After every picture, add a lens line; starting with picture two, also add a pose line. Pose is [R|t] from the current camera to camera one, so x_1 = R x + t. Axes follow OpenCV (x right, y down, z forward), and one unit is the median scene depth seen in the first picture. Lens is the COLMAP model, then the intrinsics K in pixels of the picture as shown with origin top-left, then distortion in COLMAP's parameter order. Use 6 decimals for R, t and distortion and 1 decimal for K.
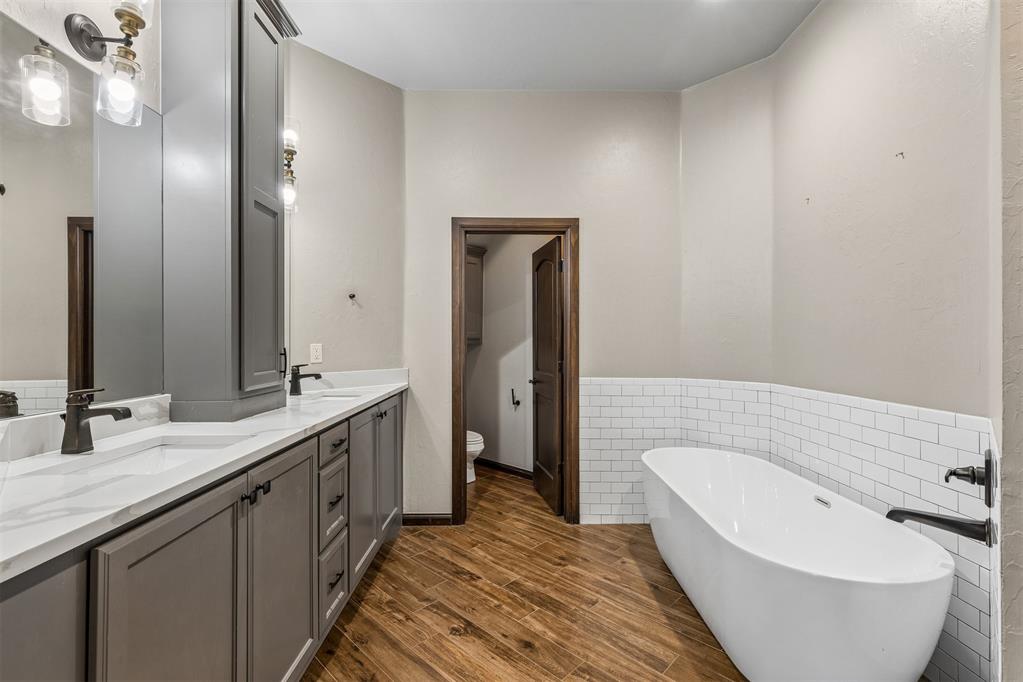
lens RADIAL K [[461.1, 0, 510.4], [0, 461.1, 342.2], [0, 0, 1]] dist [0.025309, 0.000106]
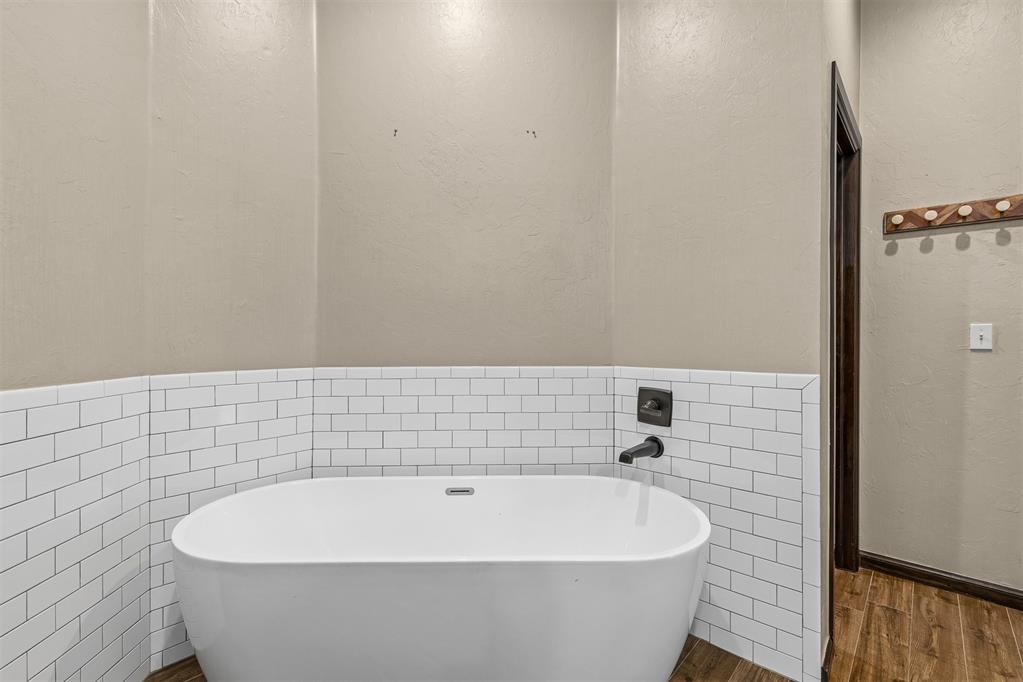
lens RADIAL K [[461.1, 0, 510.4], [0, 461.1, 342.2], [0, 0, 1]] dist [0.025309, 0.000106]
pose [[-0.047244, -0.012055, 0.998811, -0.152478], [-0.008322, 0.999897, 0.011675, 0.040374], [-0.998849, -0.007761, -0.047339, 0.748551]]
